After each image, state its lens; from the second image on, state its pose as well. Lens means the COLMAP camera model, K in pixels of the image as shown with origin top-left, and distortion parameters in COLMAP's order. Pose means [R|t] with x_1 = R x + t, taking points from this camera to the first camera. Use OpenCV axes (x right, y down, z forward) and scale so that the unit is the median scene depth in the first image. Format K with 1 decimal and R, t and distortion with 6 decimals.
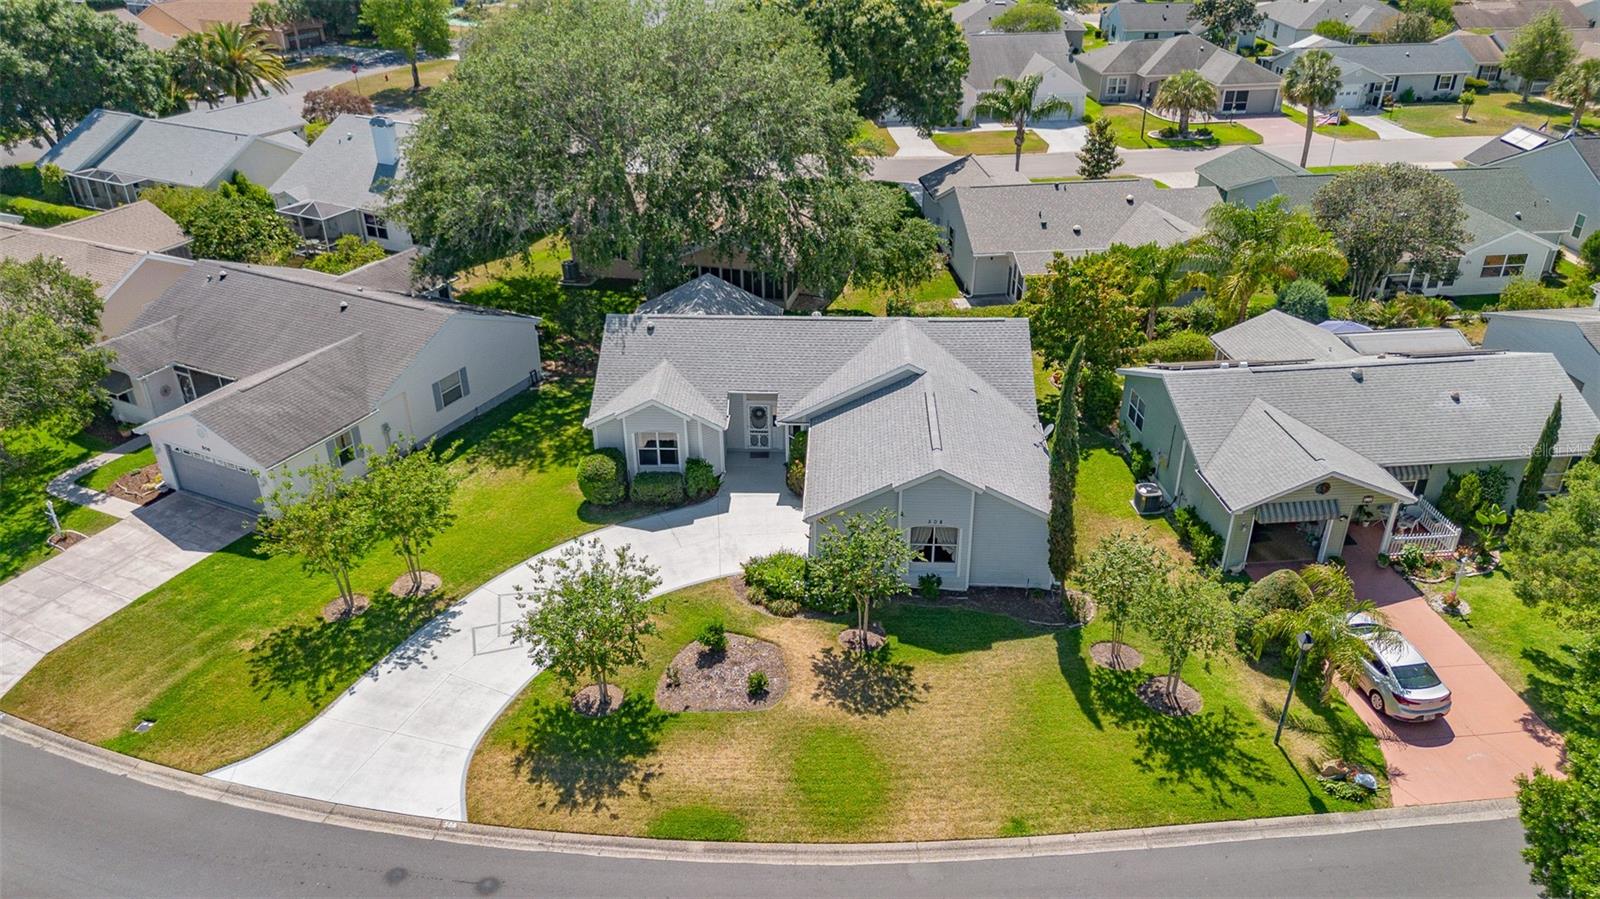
lens RADIAL K [[1137.8, 0, 809.0], [0, 1137.8, 453.9], [0, 0, 1]] dist [0.076465, -0.074352]
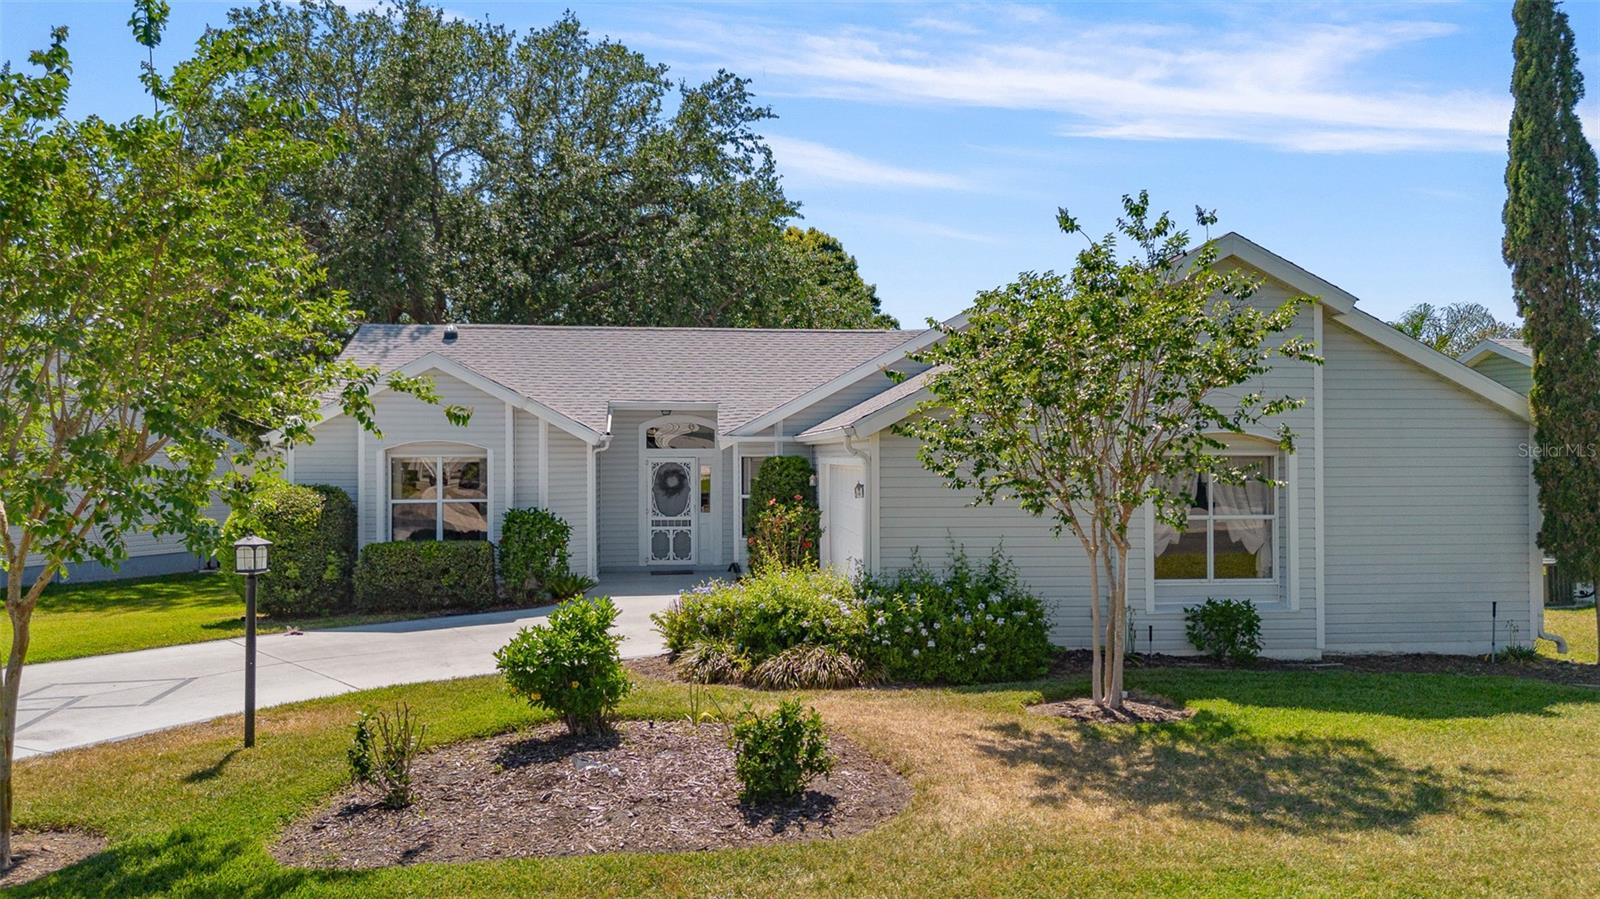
lens RADIAL K [[1162.6, 0, 799.3], [0, 1162.6, 441.4], [0, 0, 1]] dist [0.082093, -0.107257]
pose [[0.992668, -0.006262, 0.120713, -0.053559], [0.065166, 0.868823, -0.490815, 0.204886], [-0.101805, 0.495083, 0.862861, 0.615334]]
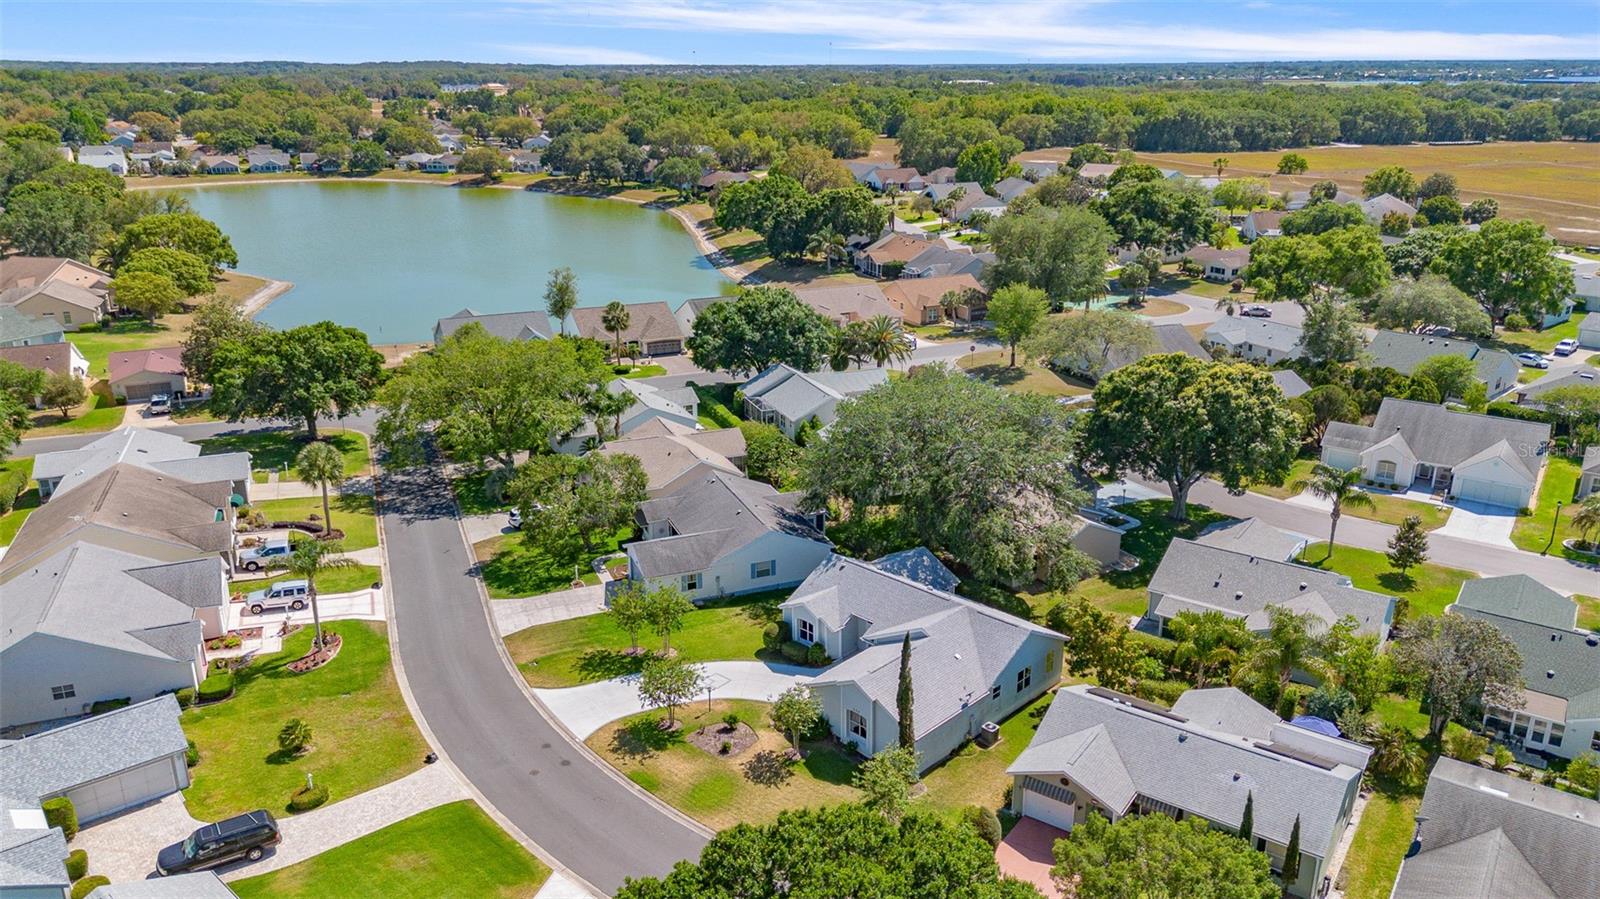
lens RADIAL K [[1143.0, 0, 780.4], [0, 1143.0, 449.8], [0, 0, 1]] dist [0.067337, -0.067237]
pose [[0.741141, 0.213410, -0.636526, 0.943954], [-0.322500, 0.944744, -0.058757, -0.160473], [0.588815, 0.248827, 0.769014, -0.487027]]
